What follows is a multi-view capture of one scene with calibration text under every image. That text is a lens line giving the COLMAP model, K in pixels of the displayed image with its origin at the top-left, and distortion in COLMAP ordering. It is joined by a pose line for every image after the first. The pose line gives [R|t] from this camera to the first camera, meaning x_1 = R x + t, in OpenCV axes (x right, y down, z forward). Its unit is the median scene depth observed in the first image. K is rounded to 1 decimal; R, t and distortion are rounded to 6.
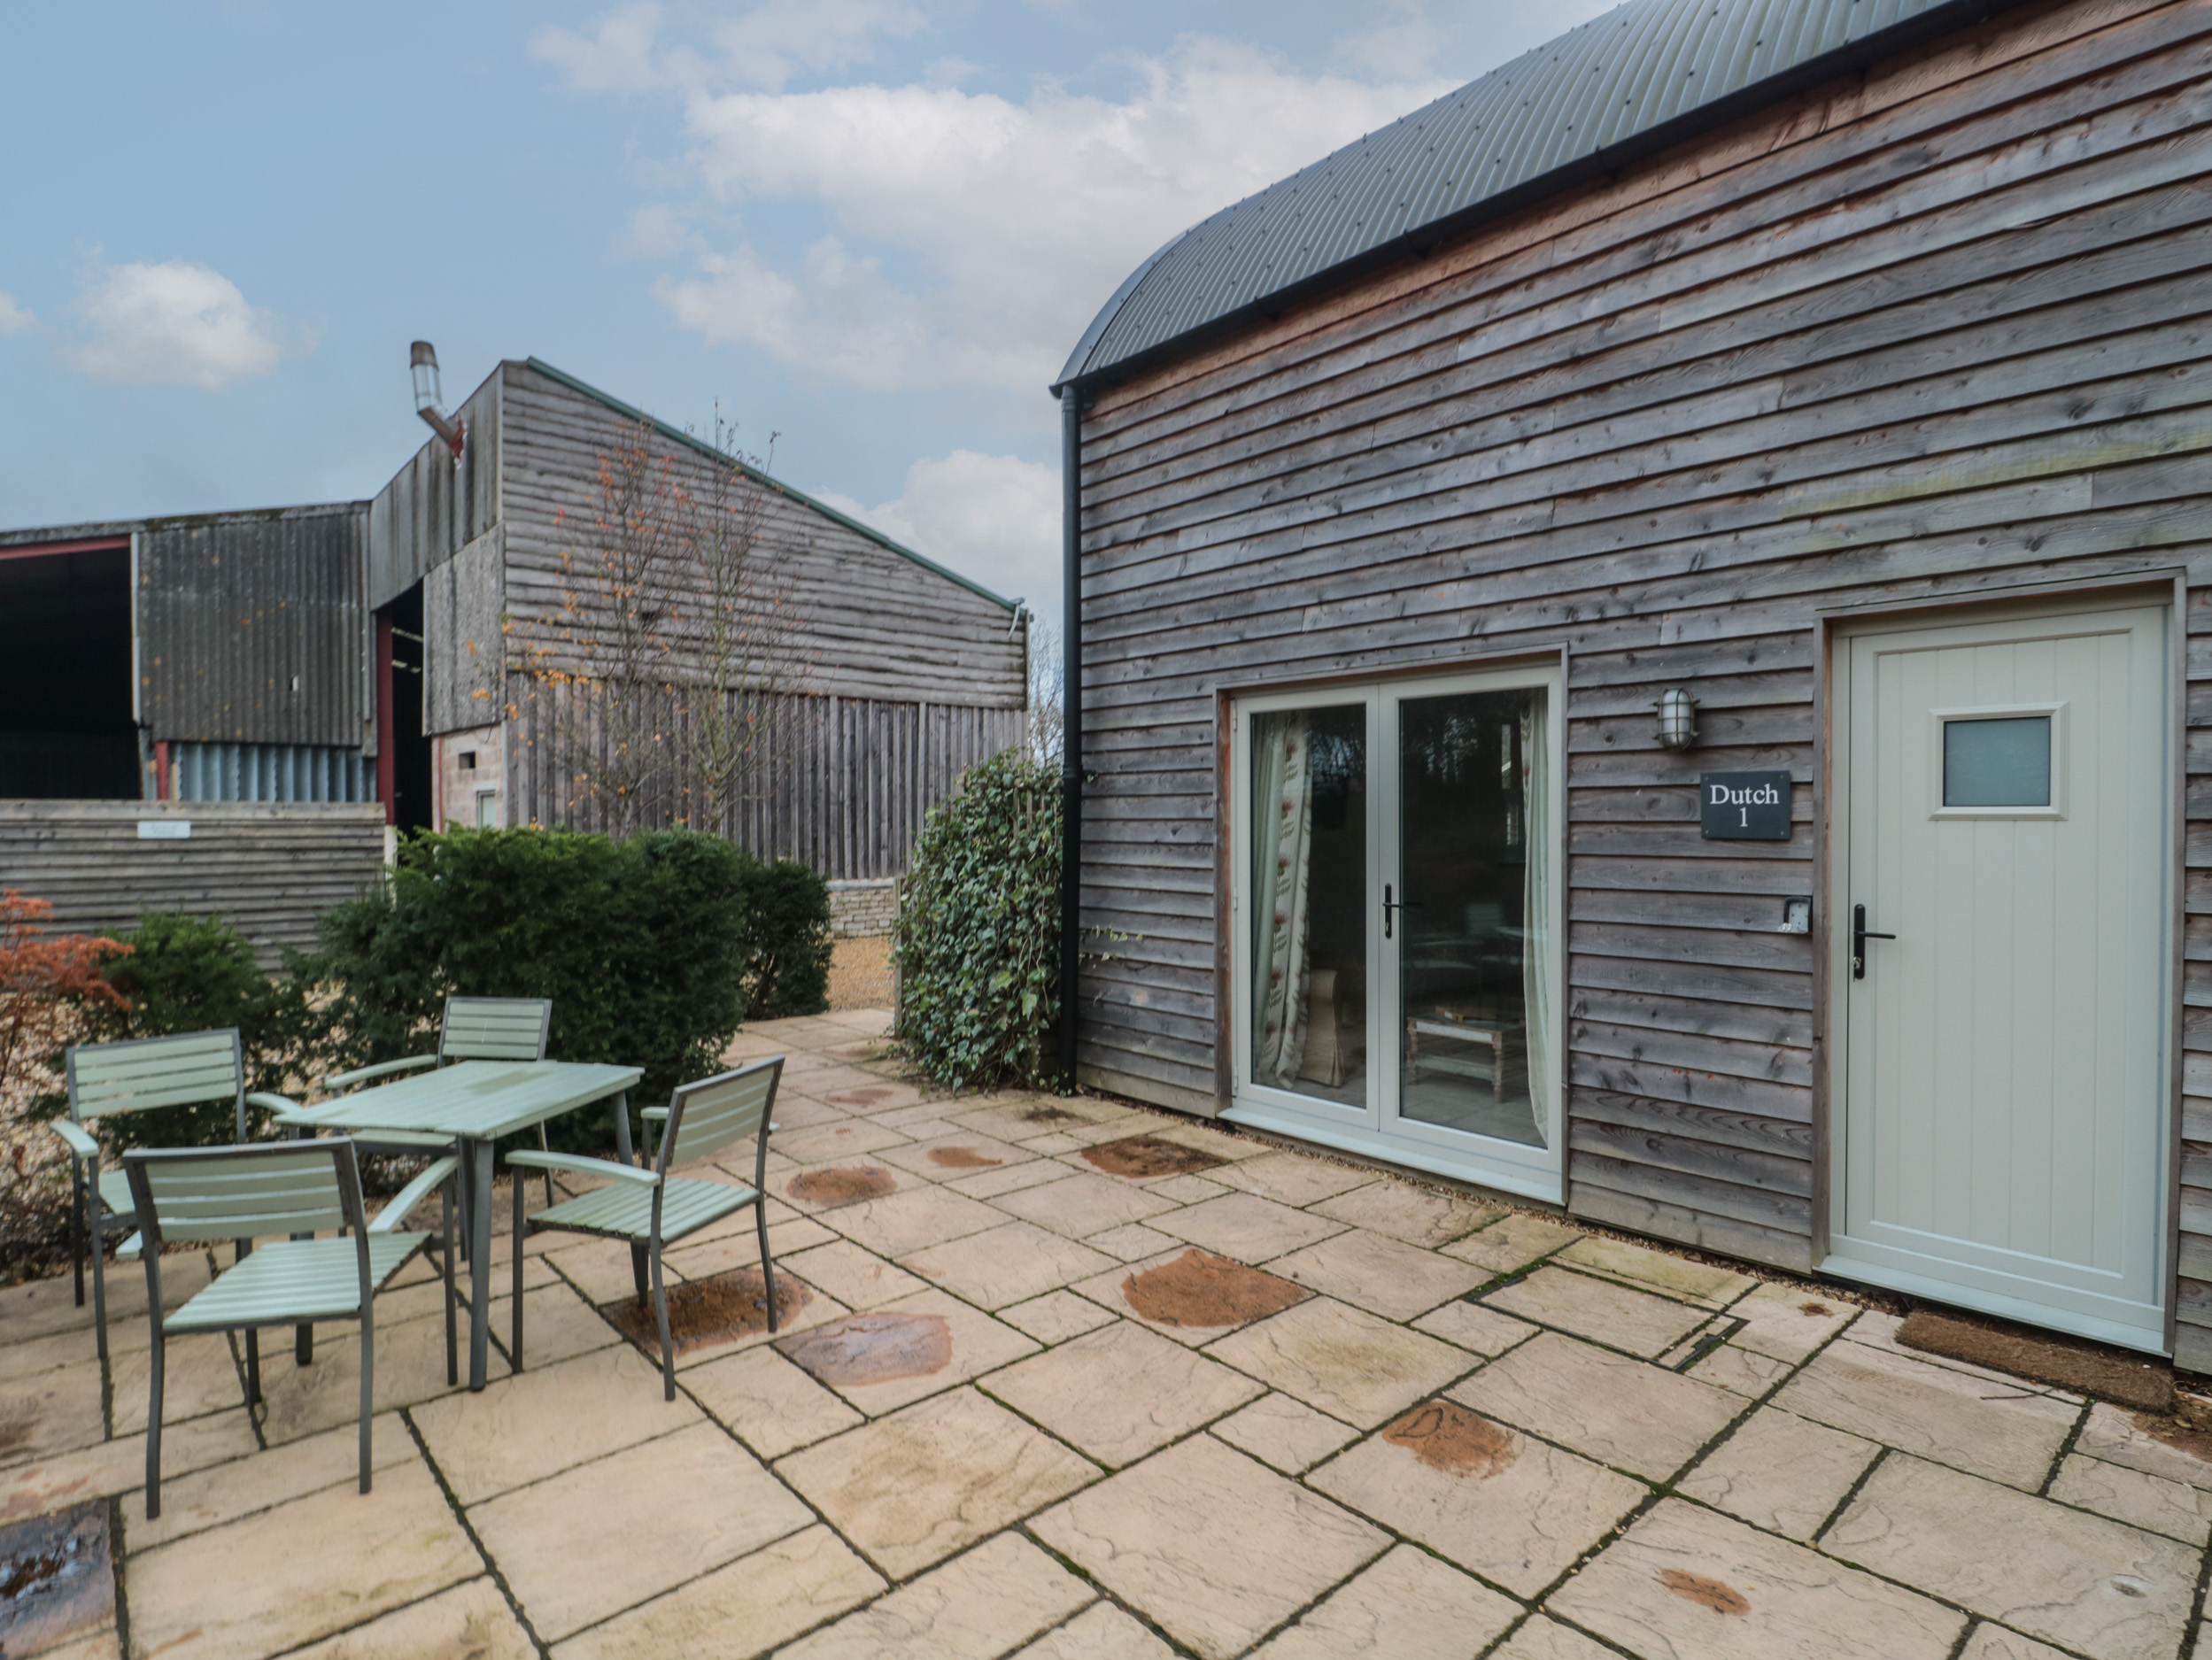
lens RADIAL K [[1168.2, 0, 1086.9], [0, 1168.2, 834.1], [0, 0, 1]] dist [0.001177, -0.014032]
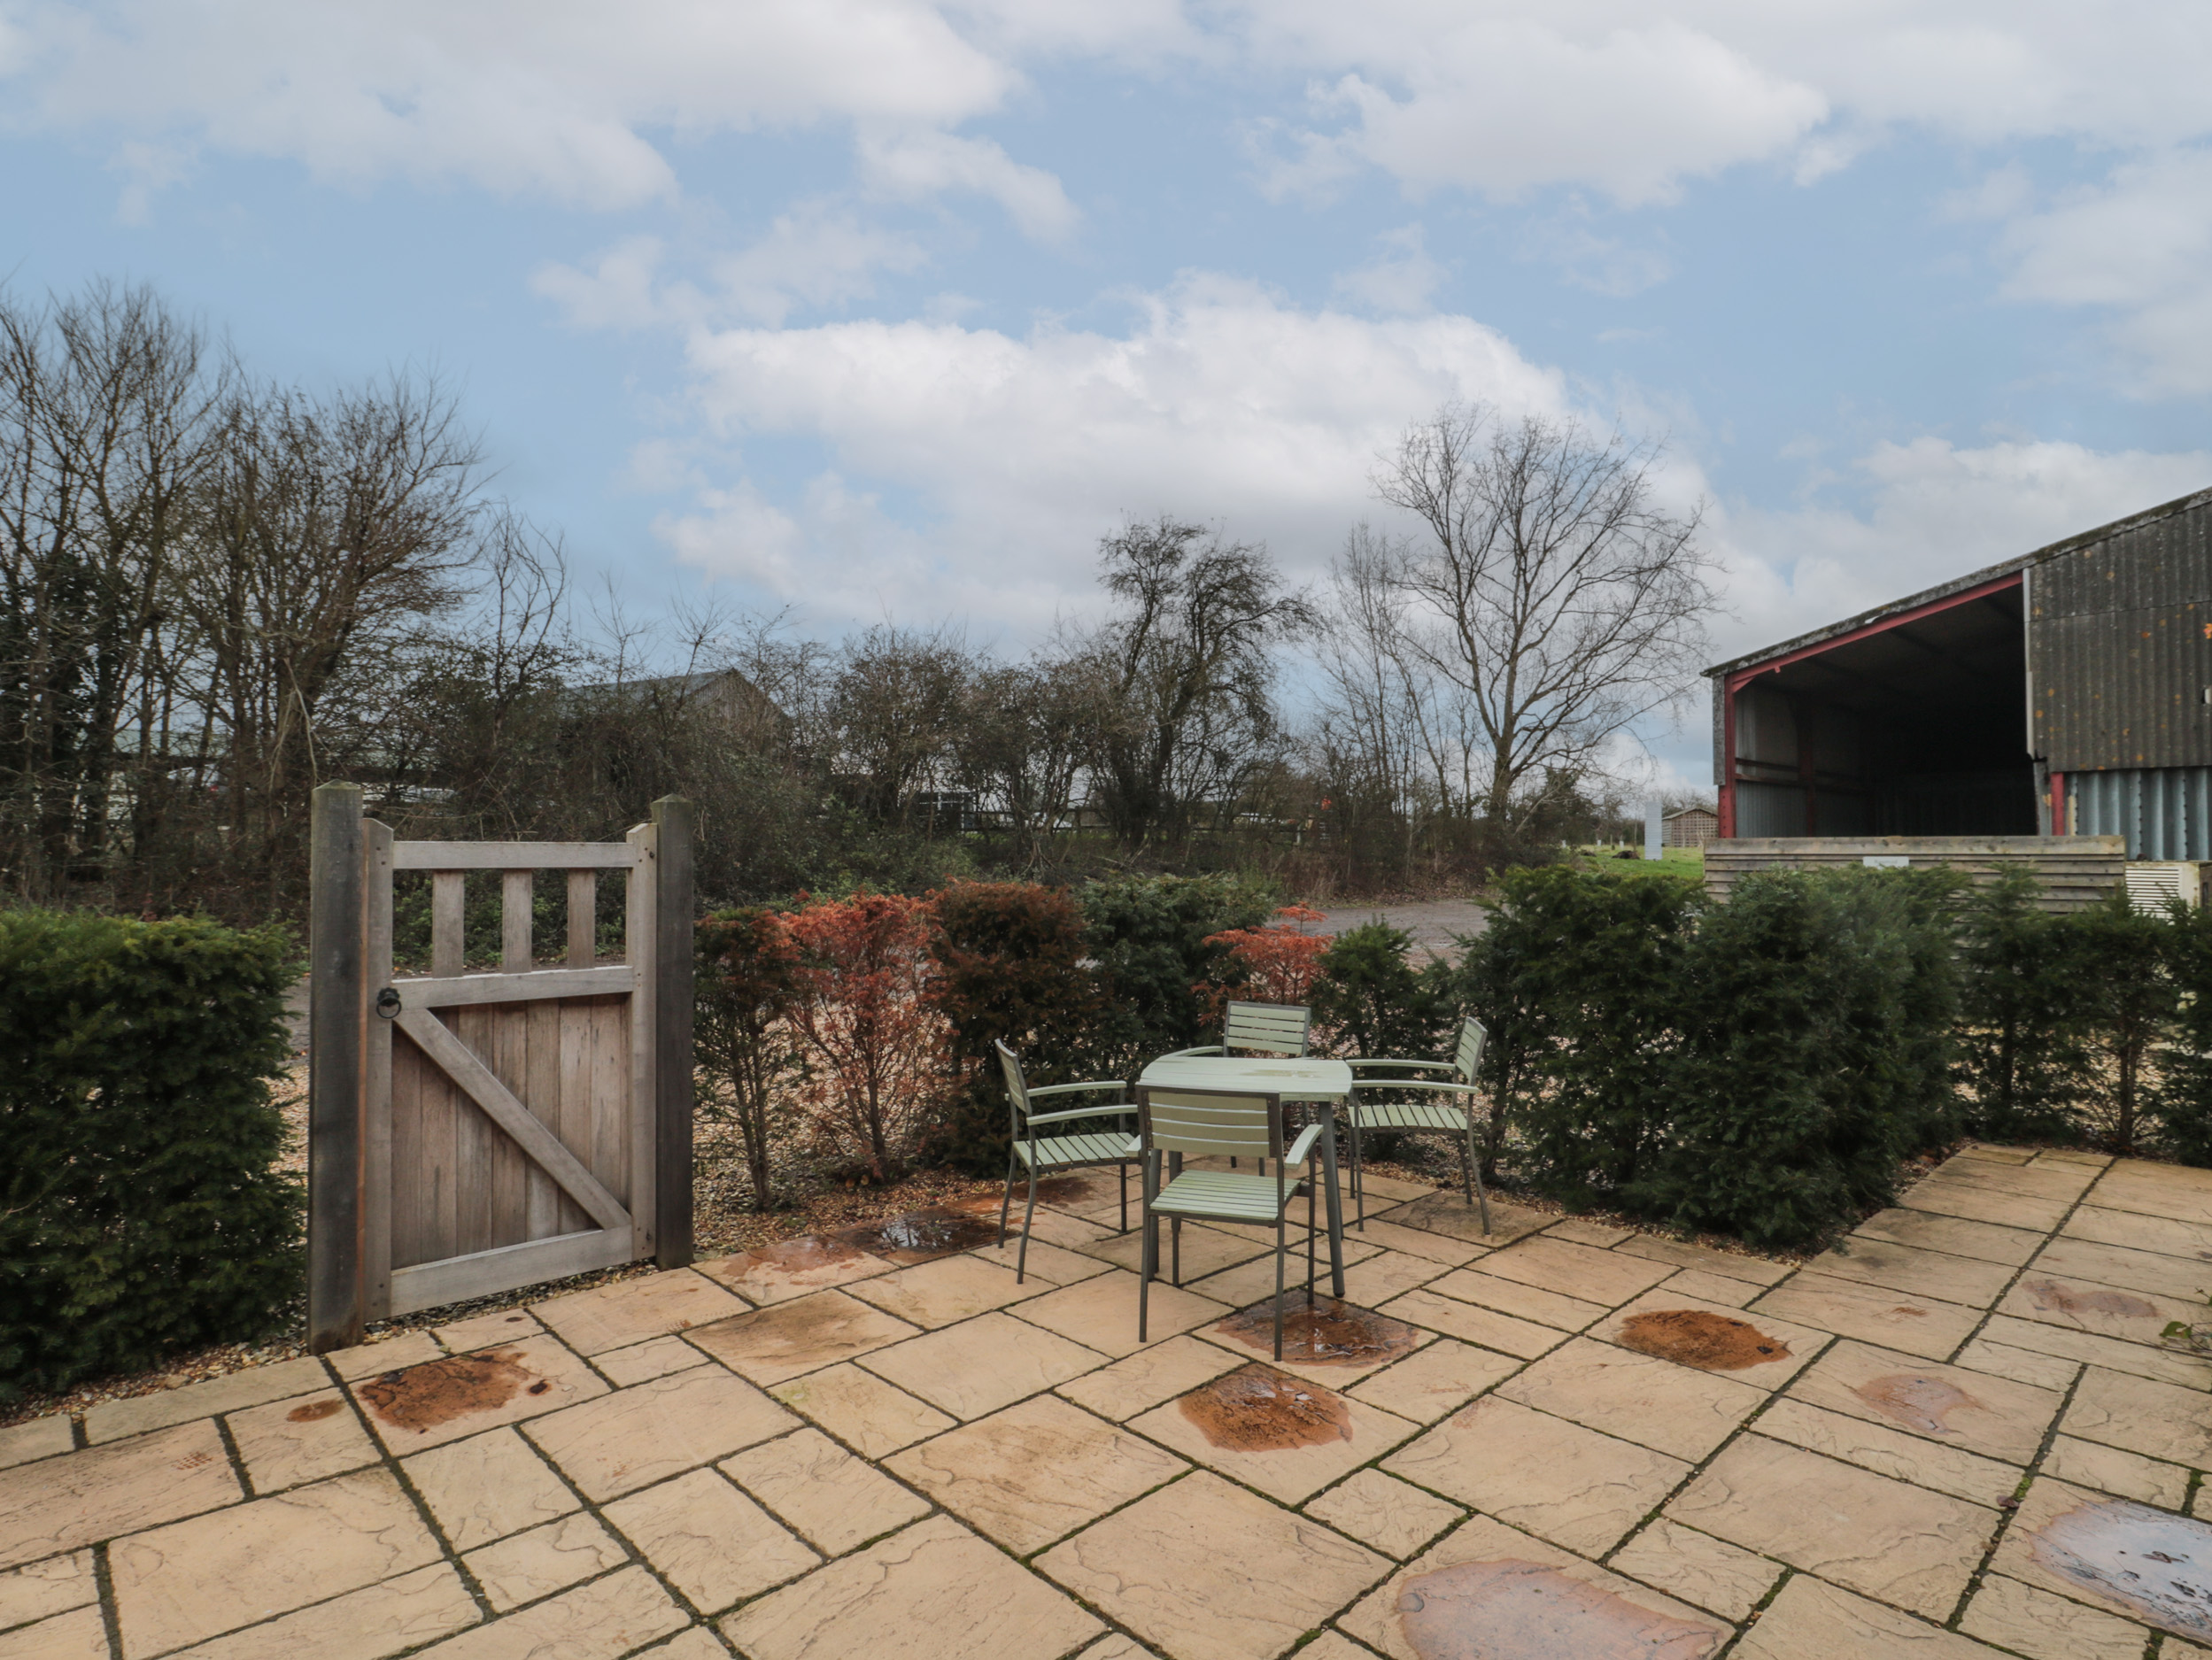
lens RADIAL K [[1168.2, 0, 1094.3], [0, 1168.2, 845.2], [0, 0, 1]] dist [0.001177, -0.014032]
pose [[0.037562, -0.003671, -0.999288, 0.609796], [-0.013734, 0.999897, -0.004189, -0.017257], [0.999200, 0.013882, 0.037508, 0.639442]]
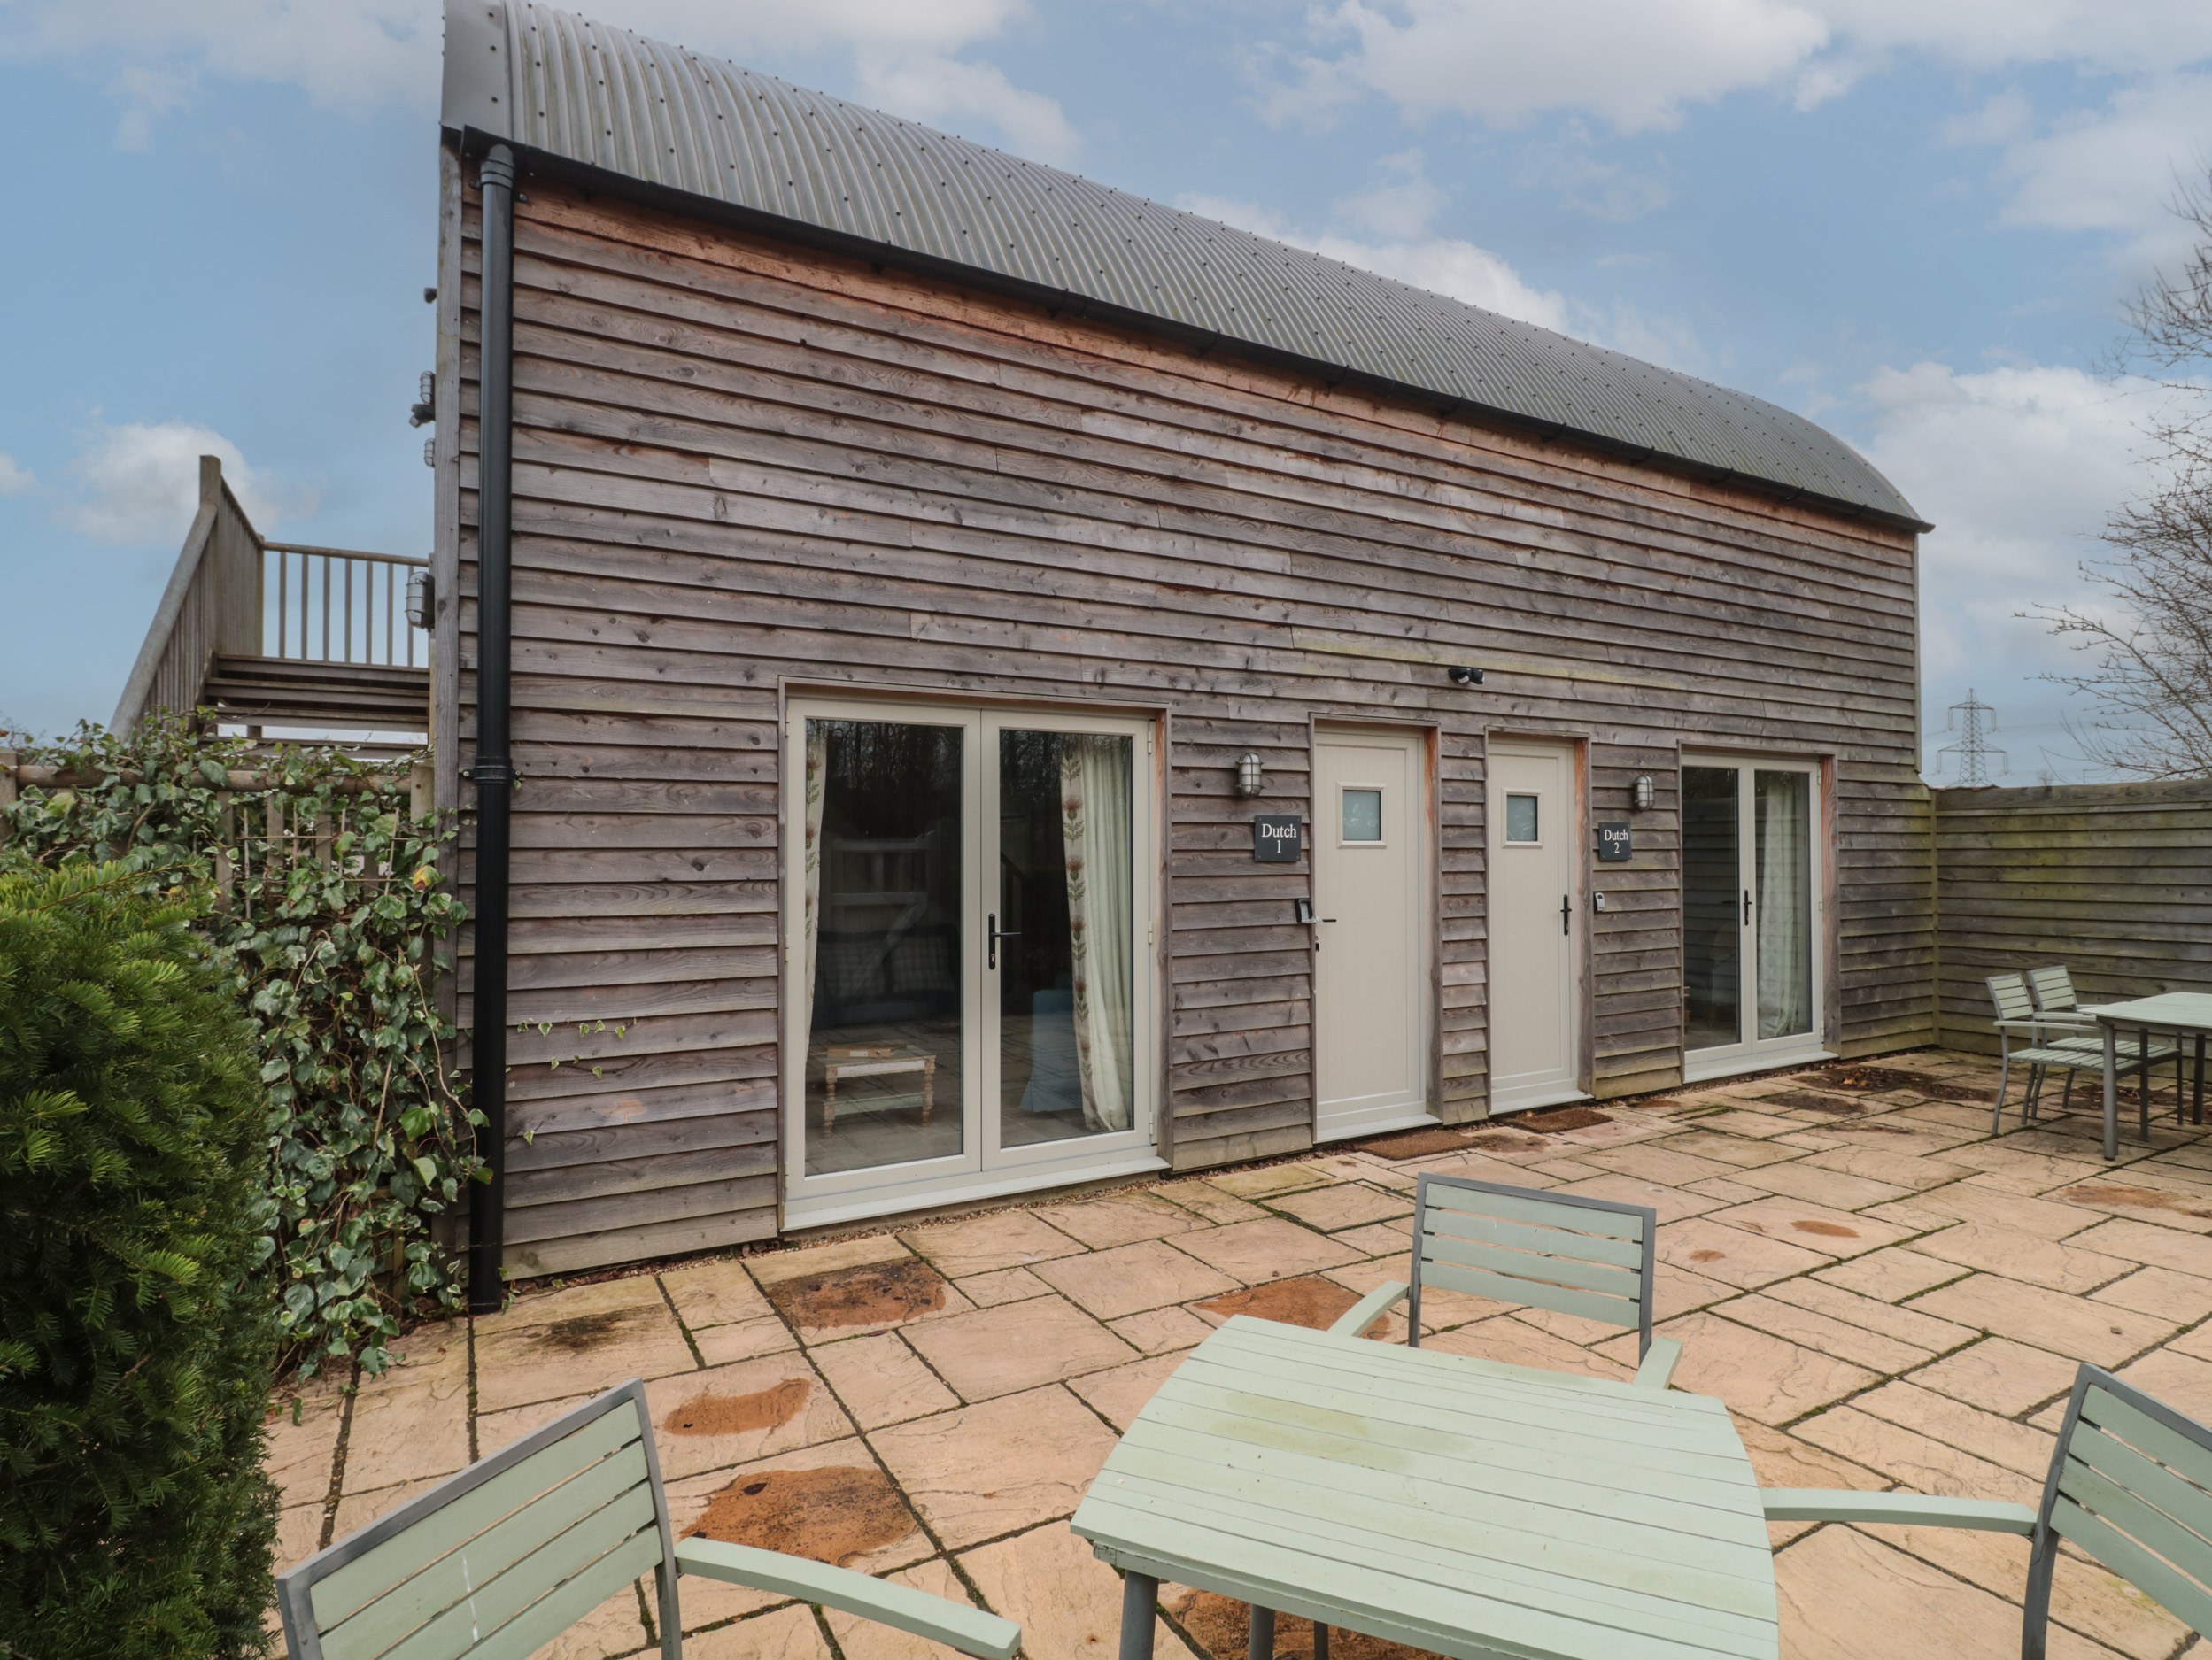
lens RADIAL K [[1168.2, 0, 1097.9], [0, 1168.2, 831.1], [0, 0, 1]] dist [0.001177, -0.014032]
pose [[0.190512, 0.016335, 0.981549, -0.810552], [0.014647, 0.999703, -0.019480, -0.007963], [-0.981576, 0.018088, 0.190216, 0.847570]]
